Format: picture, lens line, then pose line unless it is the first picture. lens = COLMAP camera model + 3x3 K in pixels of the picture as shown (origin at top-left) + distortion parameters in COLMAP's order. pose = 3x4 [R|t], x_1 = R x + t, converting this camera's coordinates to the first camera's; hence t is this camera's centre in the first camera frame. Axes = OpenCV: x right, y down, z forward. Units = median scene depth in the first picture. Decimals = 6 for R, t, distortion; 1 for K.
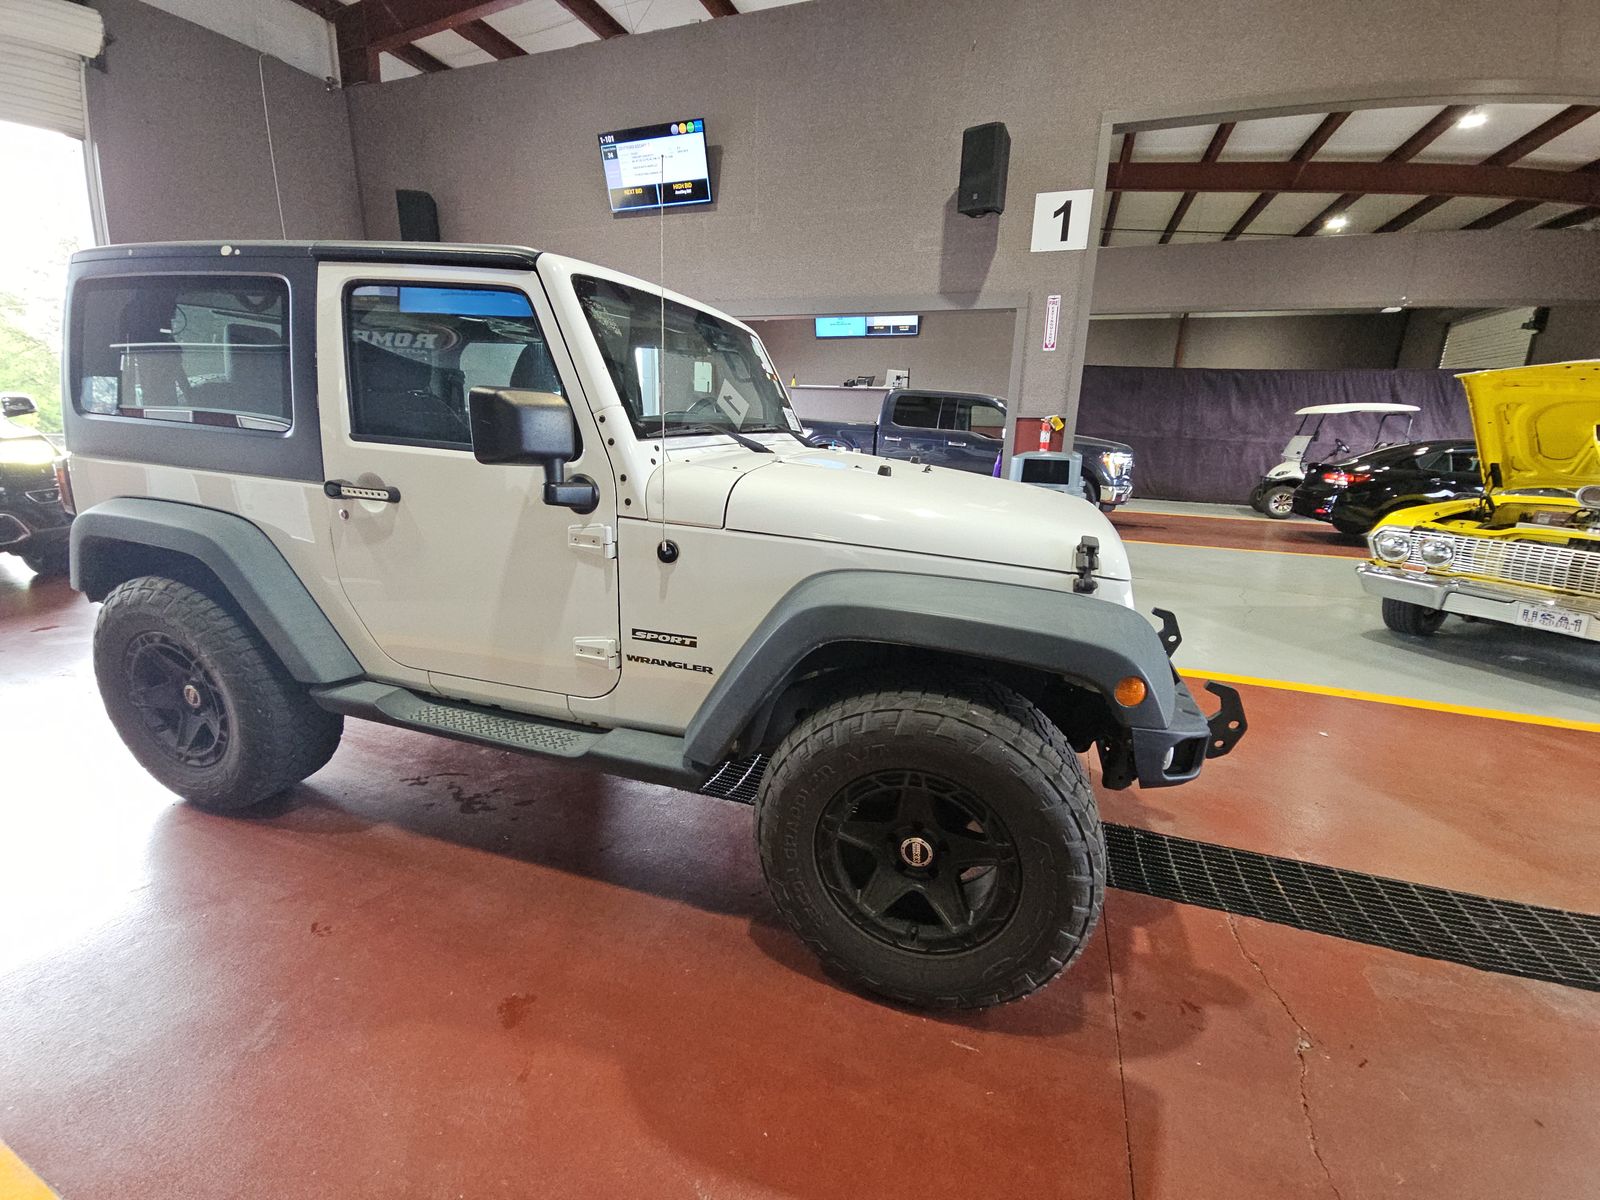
lens RADIAL K [[647.5, 0, 809.8], [0, 647.5, 595.8], [0, 0, 1]] dist [-0.007200, -0.003529]
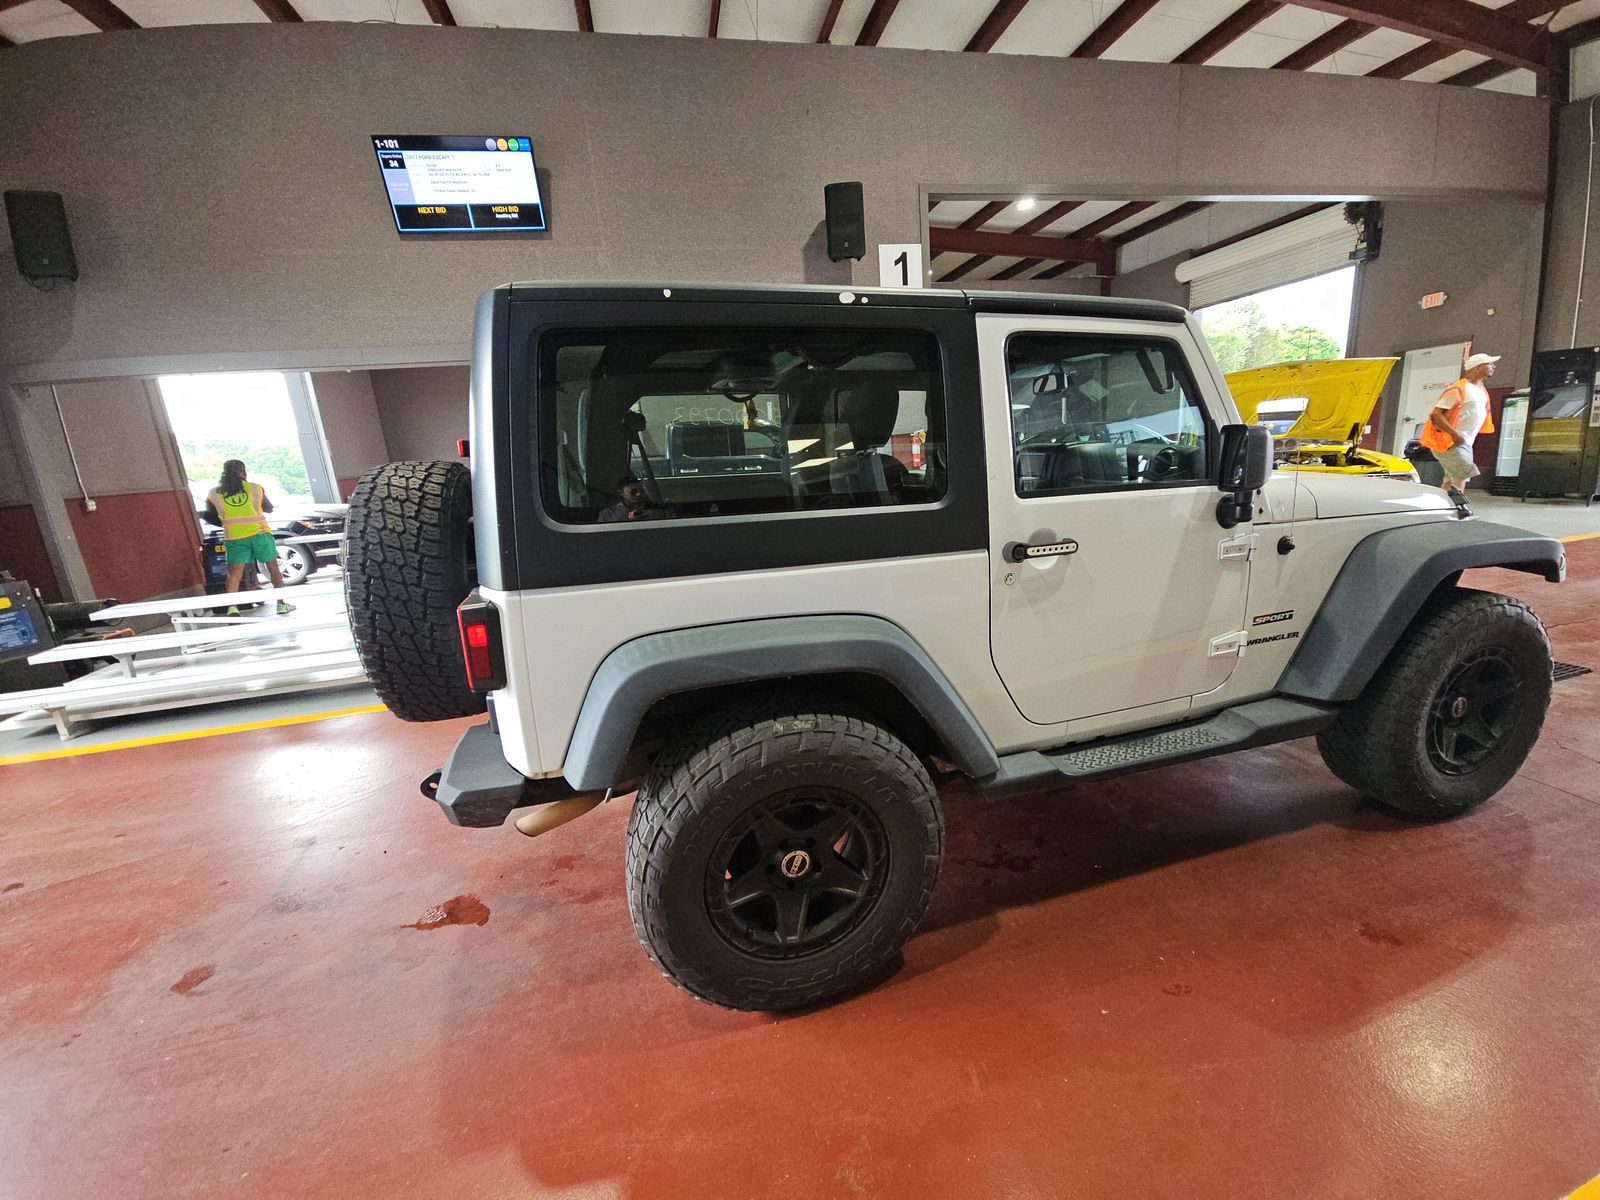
lens RADIAL K [[647.5, 0, 813.1], [0, 647.5, 597.3], [0, 0, 1]] dist [-0.007200, -0.003529]
pose [[0.837340, -0.212912, 0.503517, -0.413153], [0.232201, 0.972346, 0.025010, -0.054352], [-0.494918, 0.095975, 0.863623, 0.099688]]
